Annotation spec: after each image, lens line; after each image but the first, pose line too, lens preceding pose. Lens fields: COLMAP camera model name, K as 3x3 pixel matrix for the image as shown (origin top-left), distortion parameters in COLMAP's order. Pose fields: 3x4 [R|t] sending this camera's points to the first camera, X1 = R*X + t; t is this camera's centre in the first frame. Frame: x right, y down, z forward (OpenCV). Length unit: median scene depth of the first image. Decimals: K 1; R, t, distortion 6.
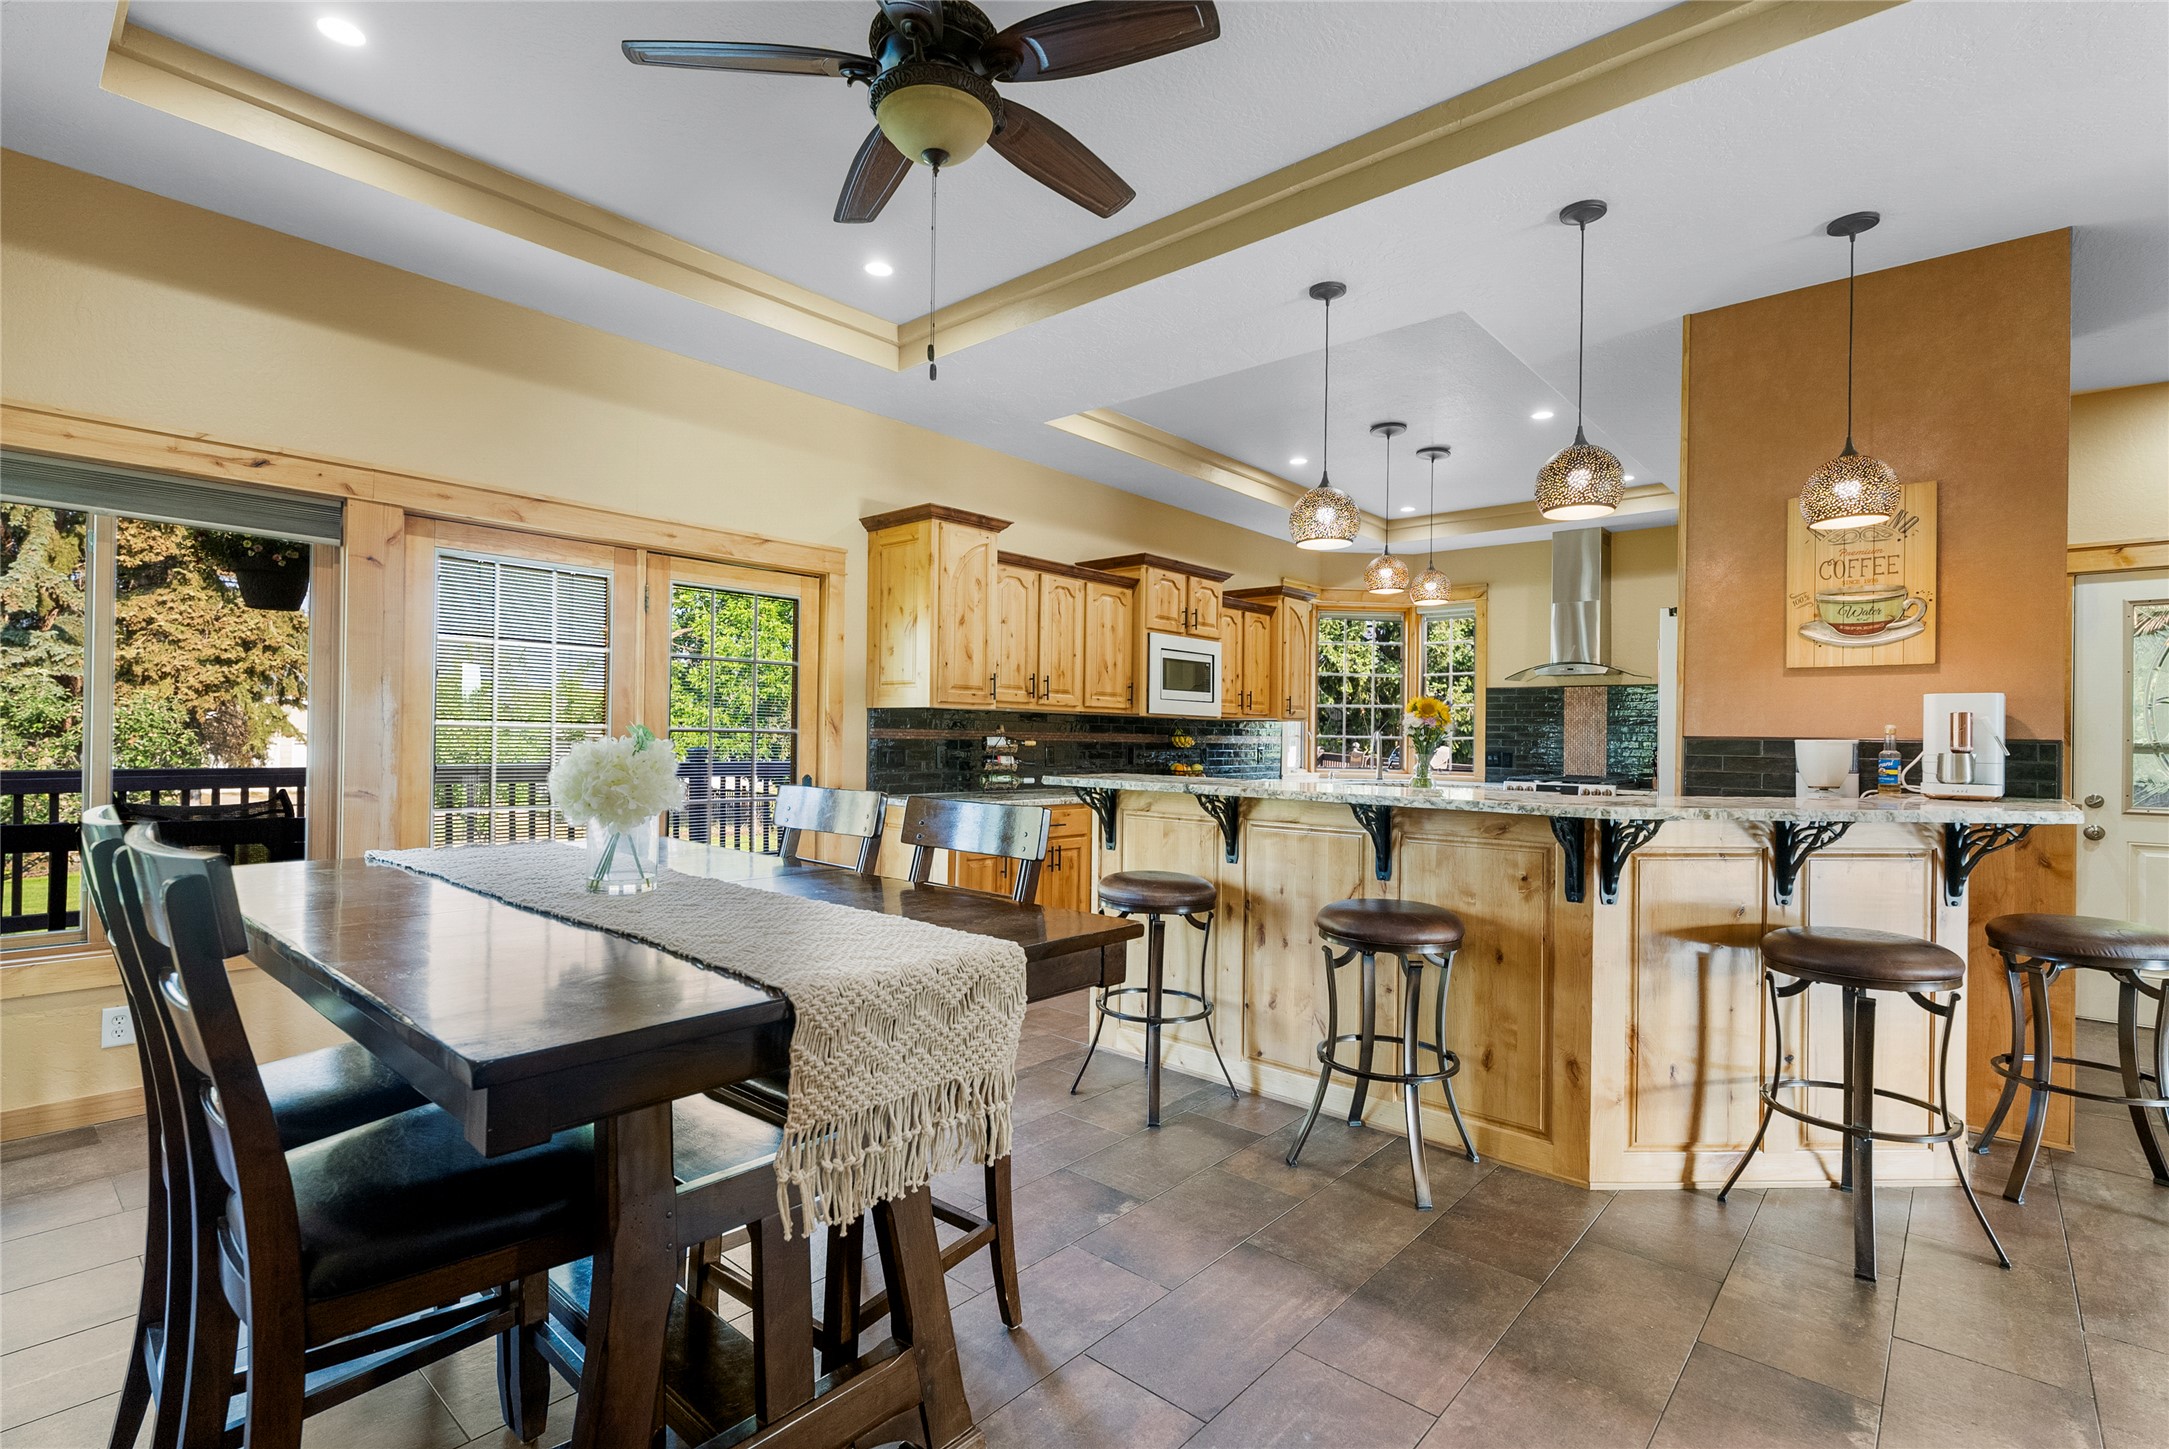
lens RADIAL K [[987.8, 0, 1103.5], [0, 987.8, 739.3], [0, 0, 1]] dist [0.009046, -0.000274]
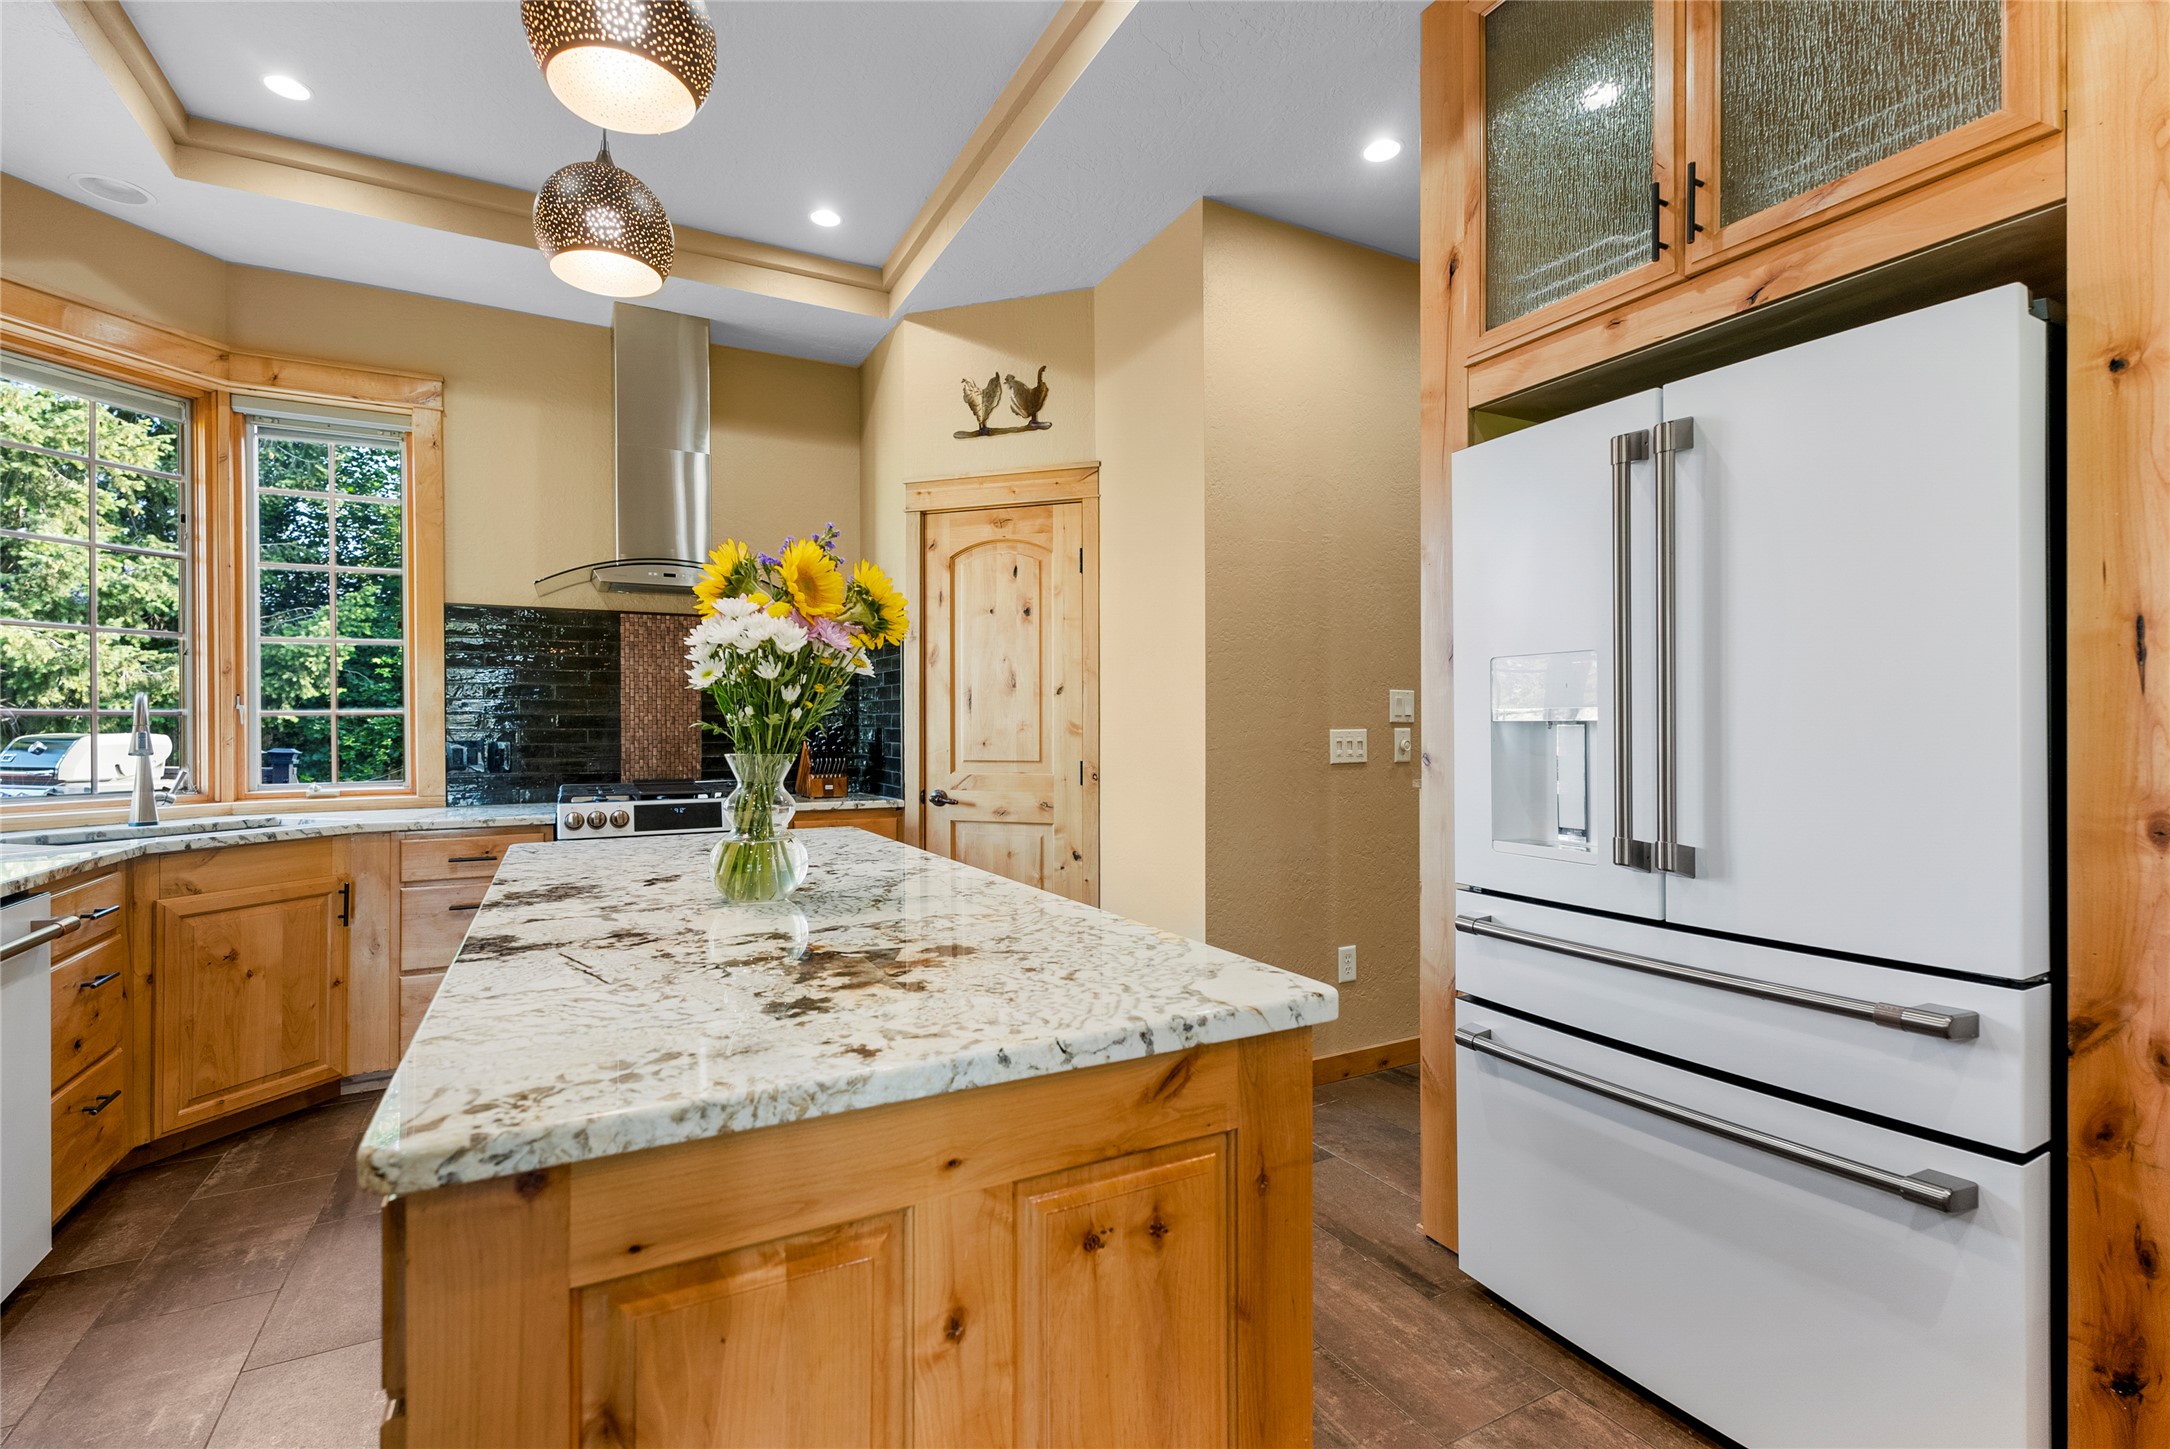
lens RADIAL K [[988.2, 0, 1093.7], [0, 988.2, 722.2], [0, 0, 1]] dist [0.009046, -0.000274]
pose [[0.352809, -0.009710, 0.935645, 0.101105], [0.009184, 0.999934, 0.006914, 0.004926], [-0.935650, 0.006153, 0.352875, 0.880752]]
